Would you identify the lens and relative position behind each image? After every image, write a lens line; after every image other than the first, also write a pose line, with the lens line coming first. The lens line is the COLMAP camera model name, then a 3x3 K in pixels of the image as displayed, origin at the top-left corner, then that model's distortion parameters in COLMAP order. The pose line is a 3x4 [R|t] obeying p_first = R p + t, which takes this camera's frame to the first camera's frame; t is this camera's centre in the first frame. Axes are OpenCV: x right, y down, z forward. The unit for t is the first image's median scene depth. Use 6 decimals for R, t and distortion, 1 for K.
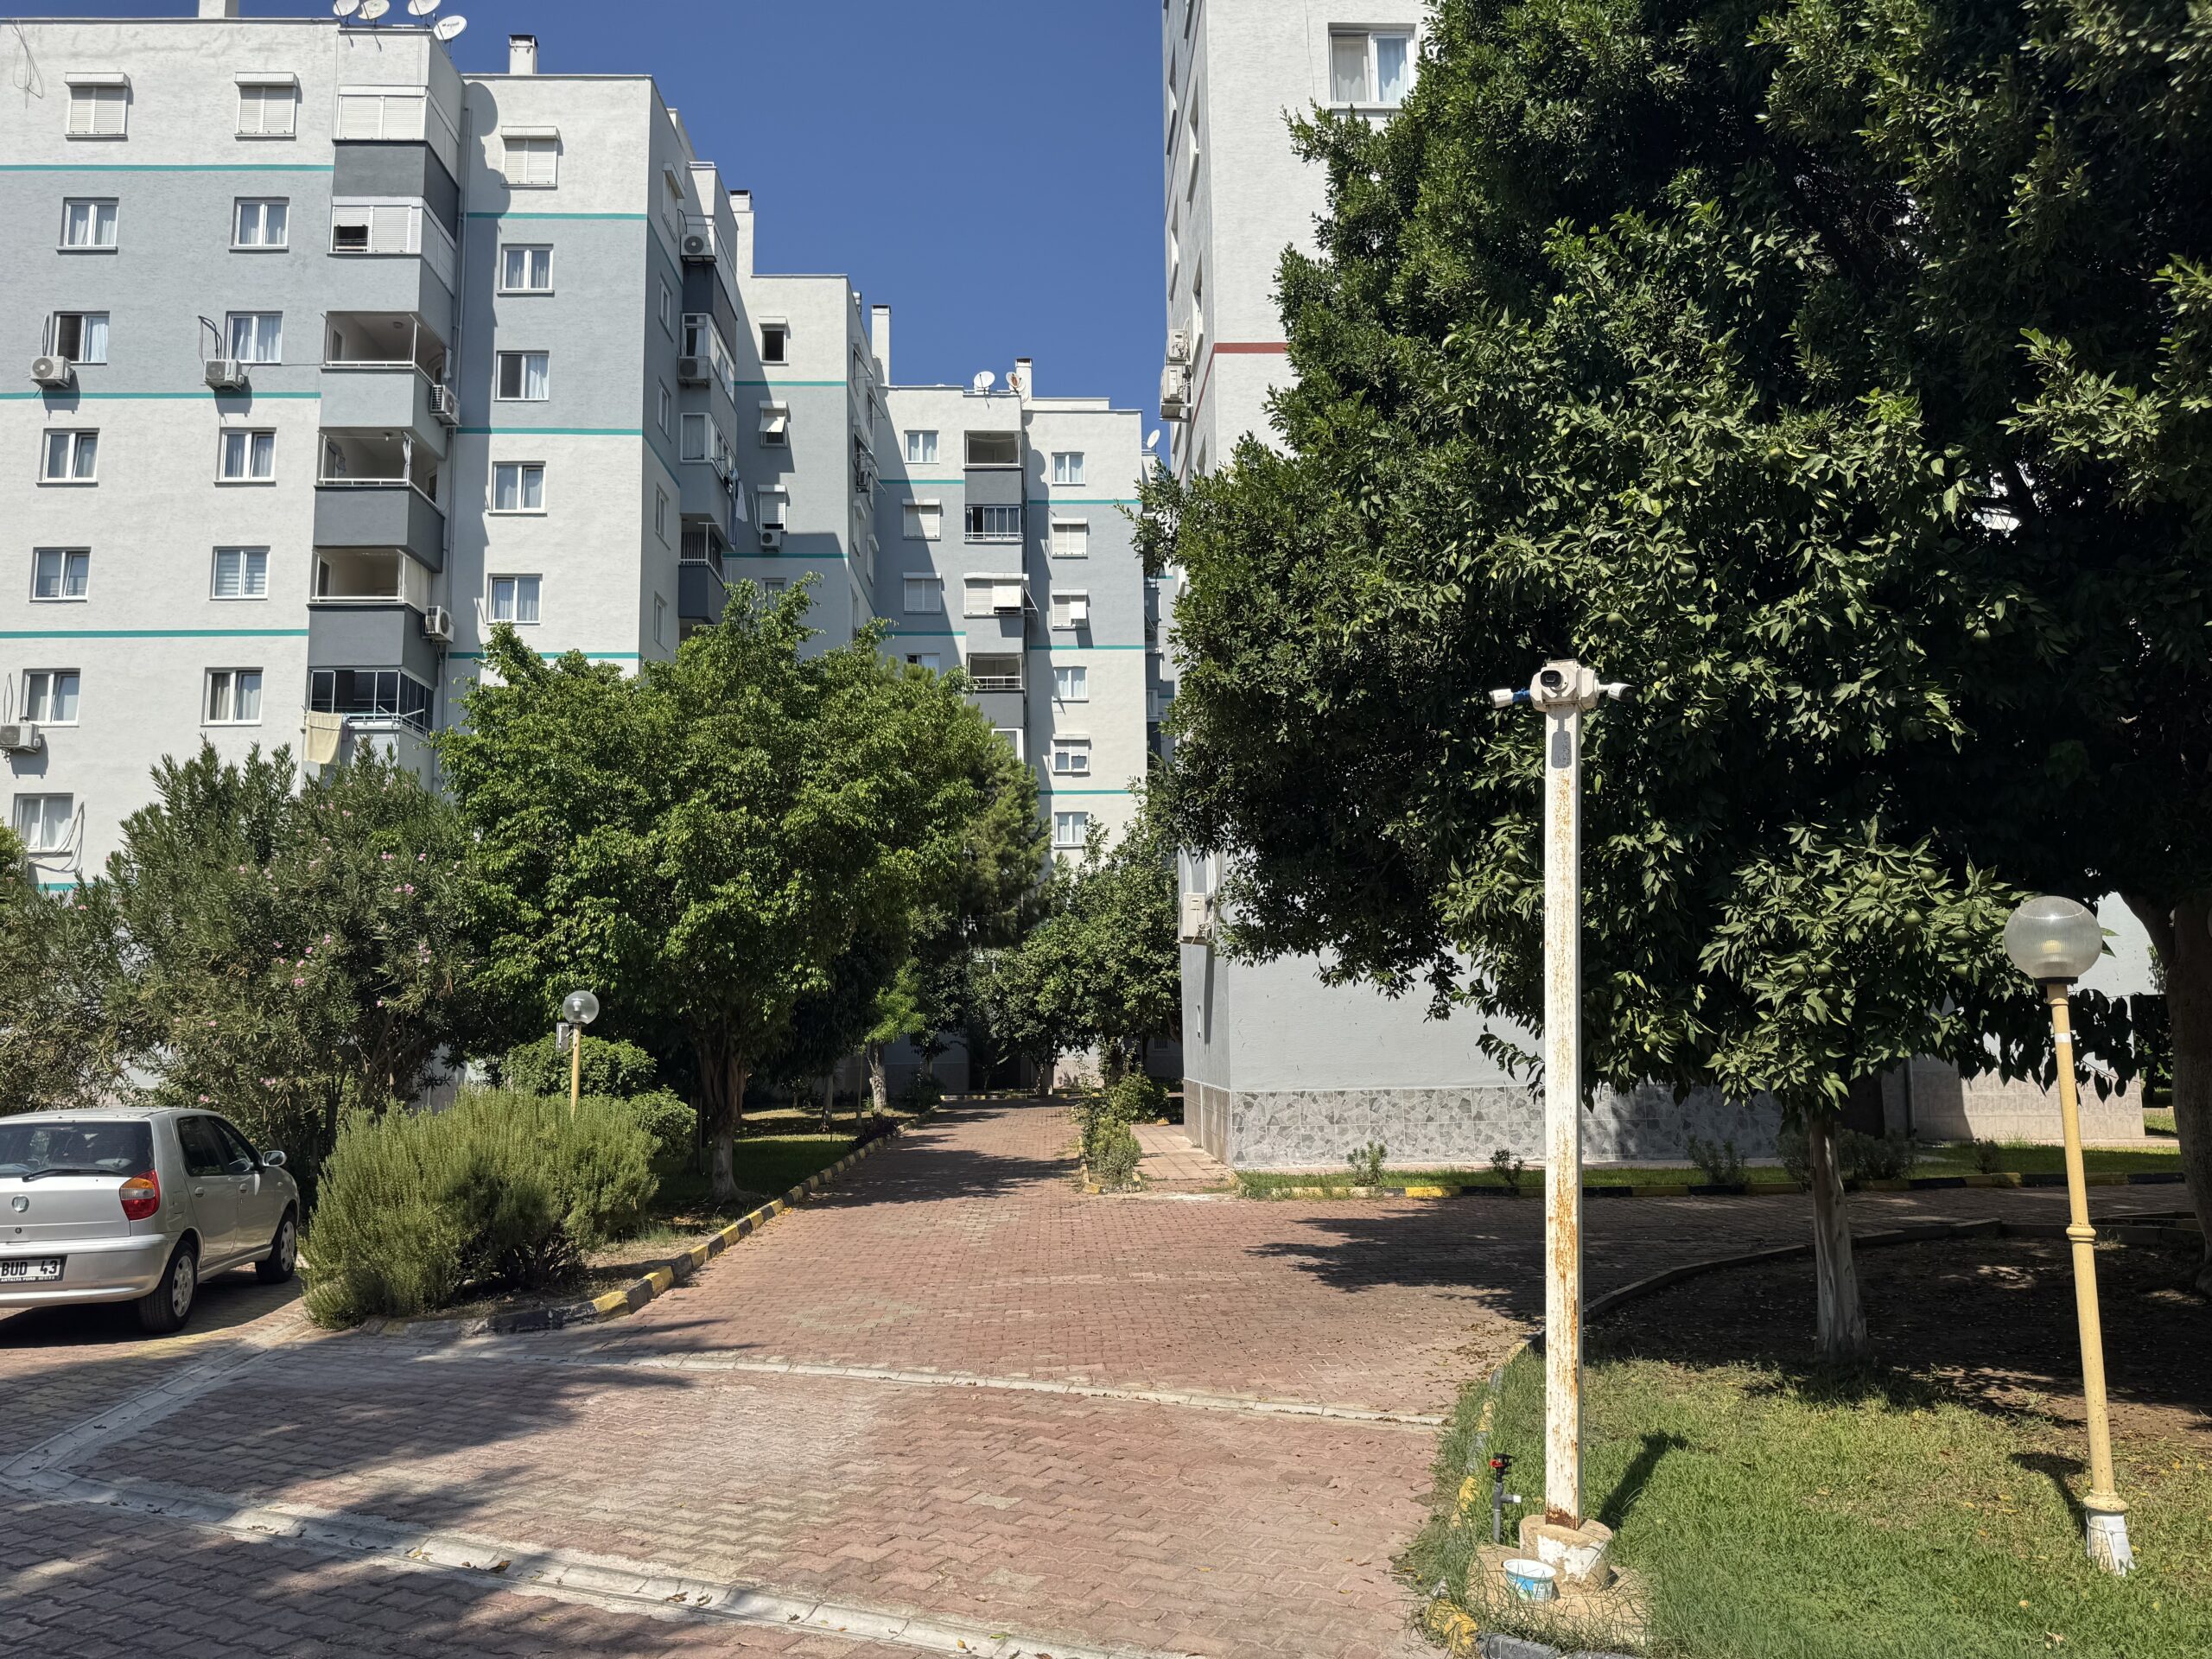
lens RADIAL K [[1632.2, 0, 1106.0], [0, 1632.2, 829.5], [0, 0, 1]] dist [-0.010049, -0.006712]
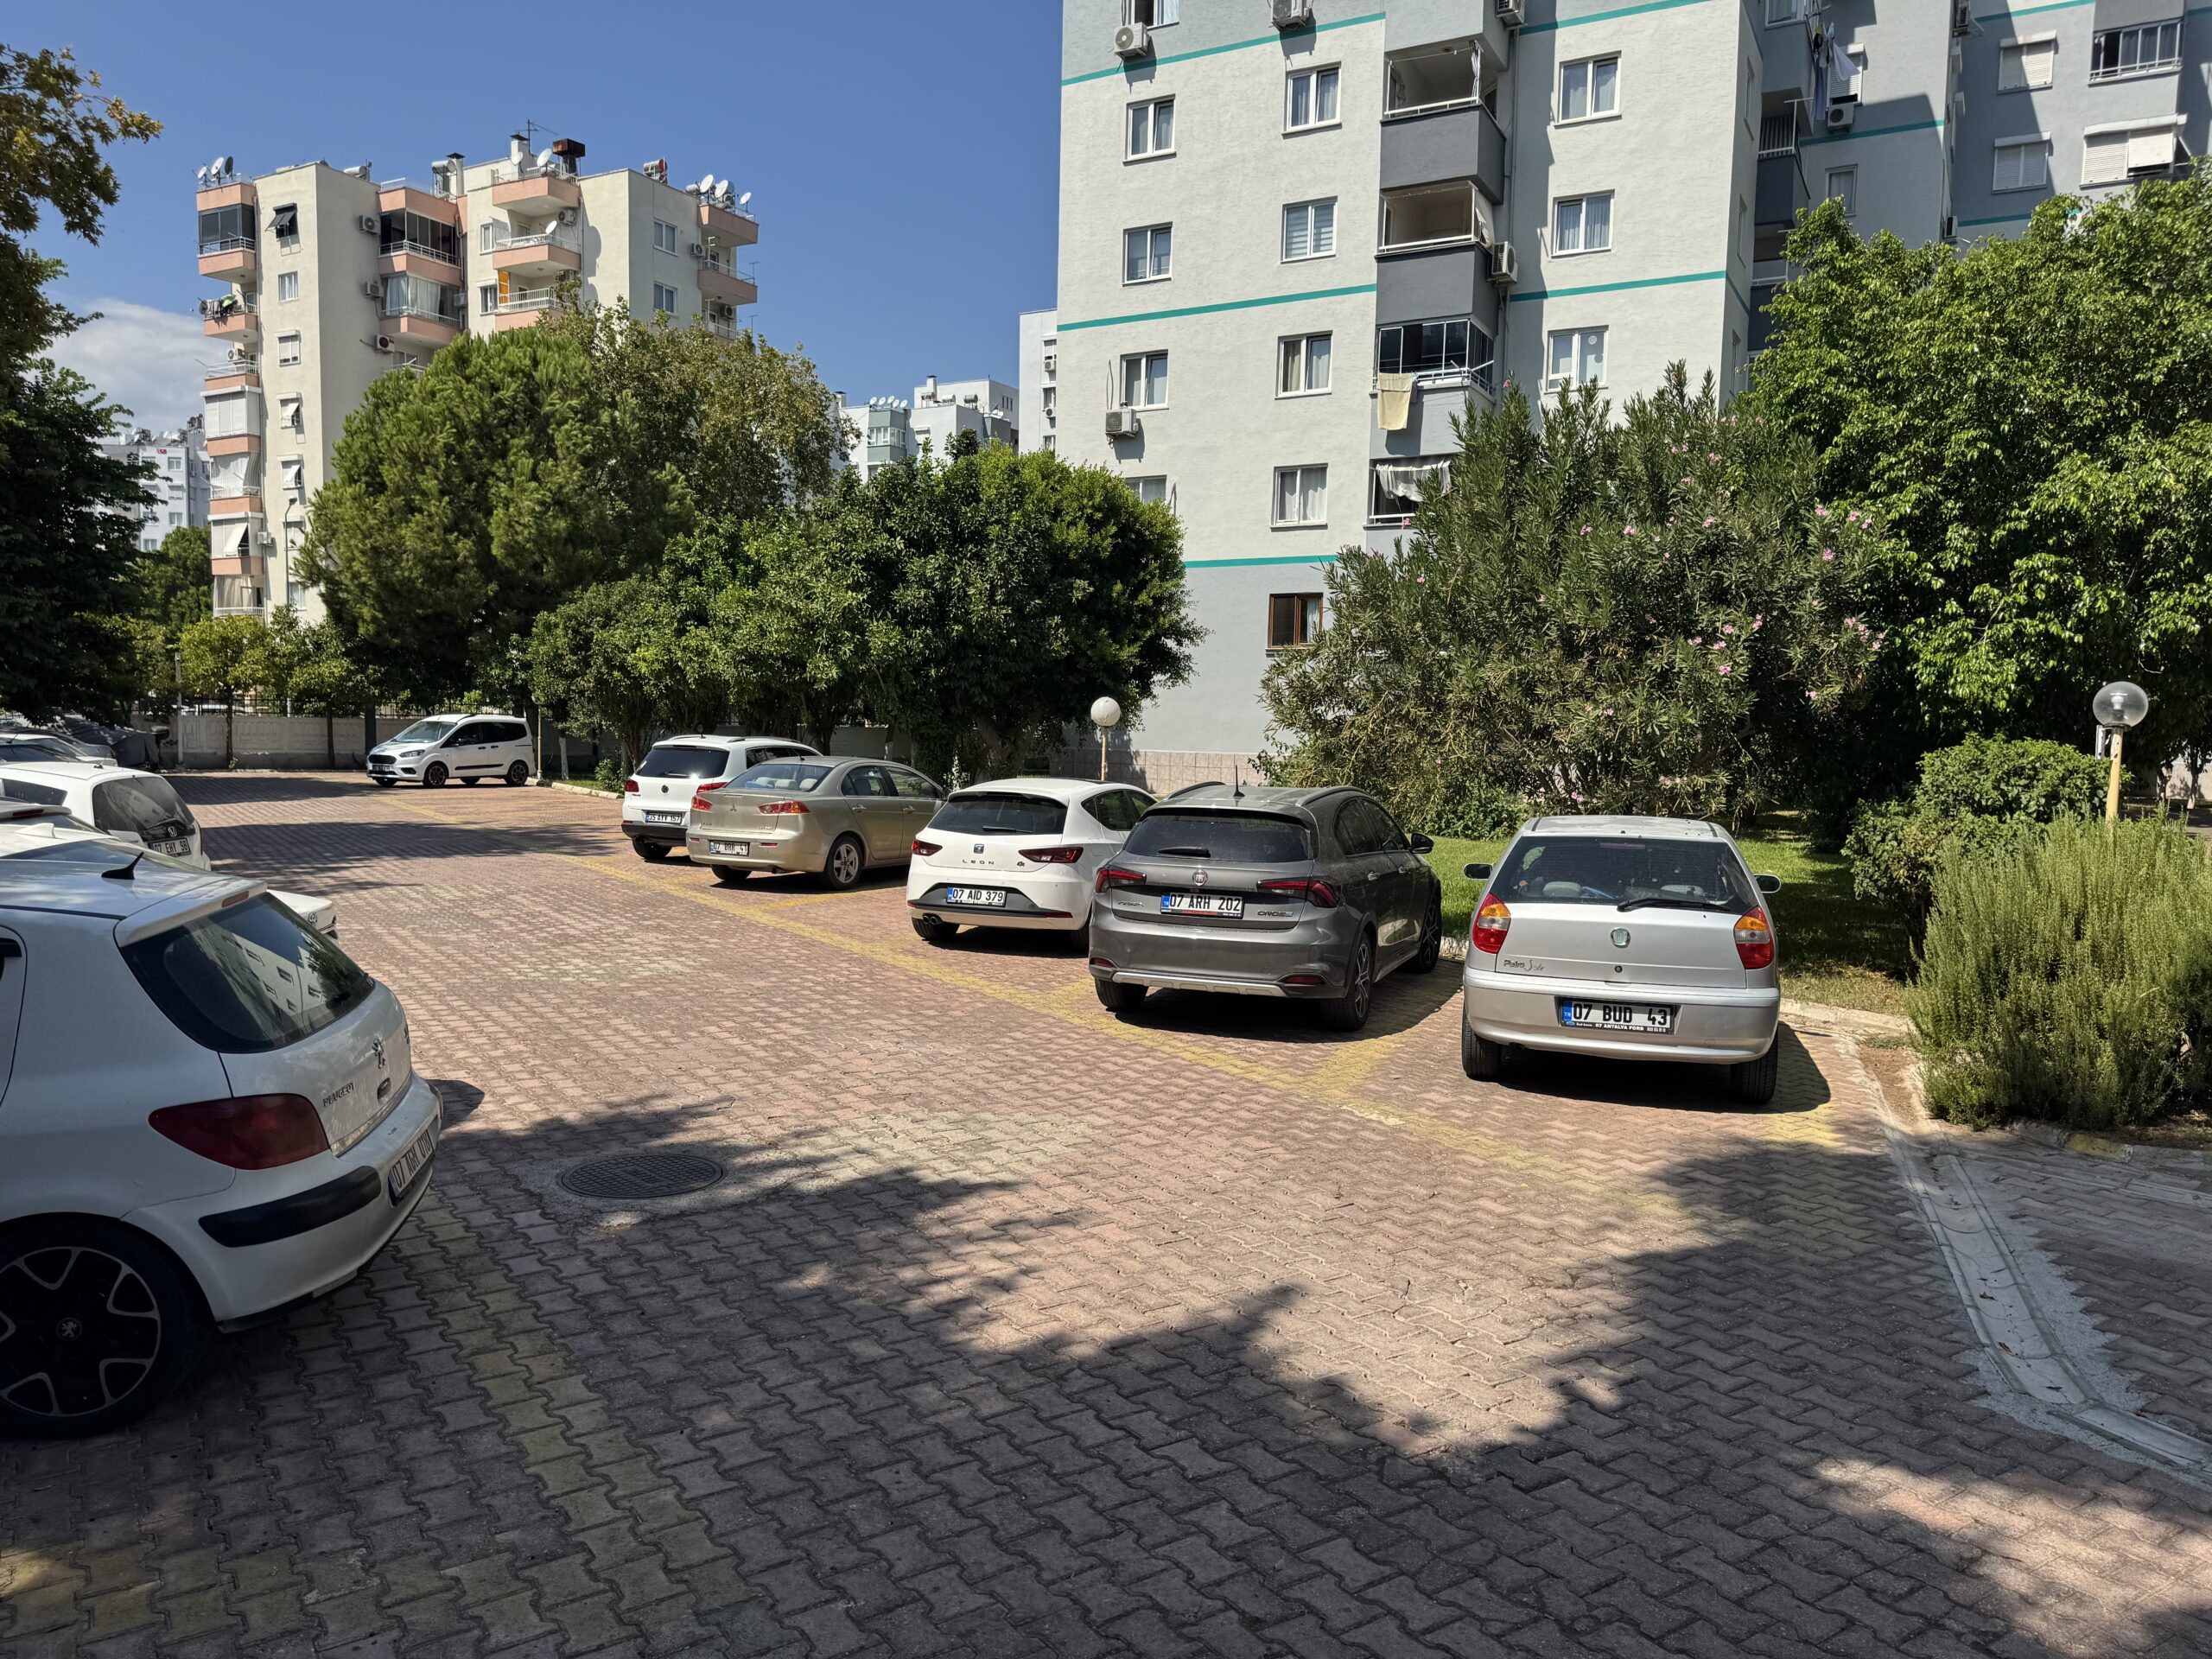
lens RADIAL K [[1722.3, 0, 1008.8], [0, 1722.3, 821.0], [0, 0, 1]] dist [-0.006404, 0.000186]
pose [[0.829419, 0.056299, -0.555782, -0.098556], [0.048070, 0.984025, 0.171416, 0.001141], [0.556554, -0.168892, 0.813463, 0.026198]]
